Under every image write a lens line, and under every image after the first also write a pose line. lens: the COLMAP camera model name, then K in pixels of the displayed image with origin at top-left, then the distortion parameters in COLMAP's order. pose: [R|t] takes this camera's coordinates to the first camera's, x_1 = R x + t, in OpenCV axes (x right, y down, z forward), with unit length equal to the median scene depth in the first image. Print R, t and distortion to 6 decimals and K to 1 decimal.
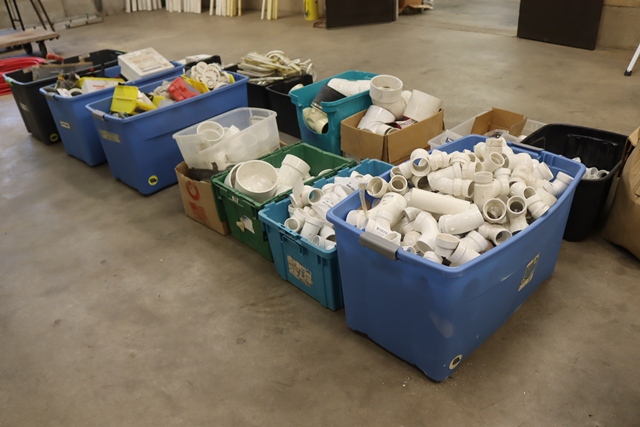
lens RADIAL K [[523.7, 0, 320.0], [0, 523.7, 213.5], [0, 0, 1]] dist [-0.150964, 0.119633]
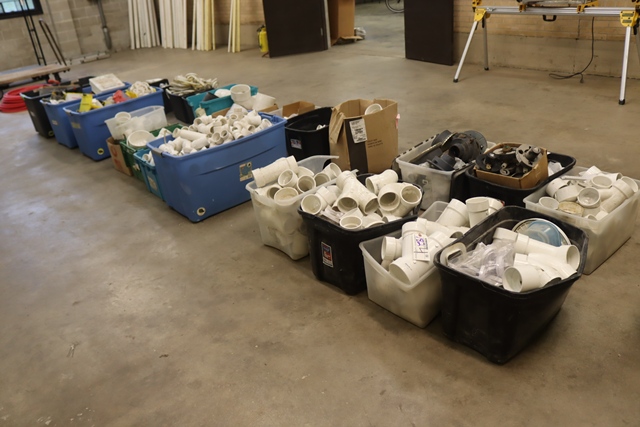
lens RADIAL K [[523.7, 0, 320.0], [0, 523.7, 213.5], [0, 0, 1]] dist [-0.150964, 0.119633]
pose [[0.998045, -0.007645, -0.062036, 0.377628], [0.004193, 0.998445, -0.055594, 0.180236], [0.062364, 0.055225, 0.996524, -0.457364]]
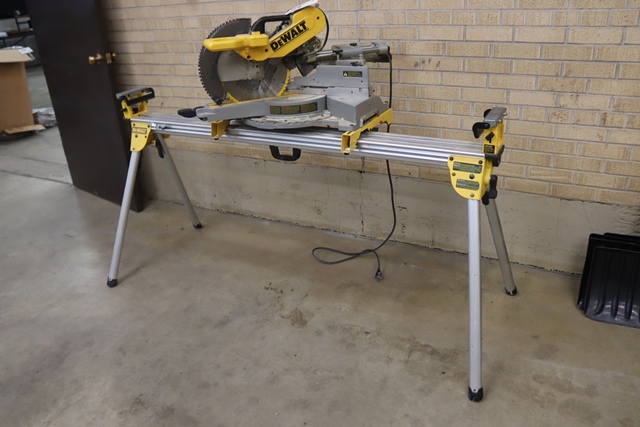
lens RADIAL K [[523.7, 0, 320.0], [0, 523.7, 213.5], [0, 0, 1]] dist [-0.150964, 0.119633]
pose [[0.961966, -0.115126, 0.247723, 0.814097], [0.139089, 0.986924, -0.081457, -0.315617], [-0.235106, 0.112815, 0.965401, 0.376277]]
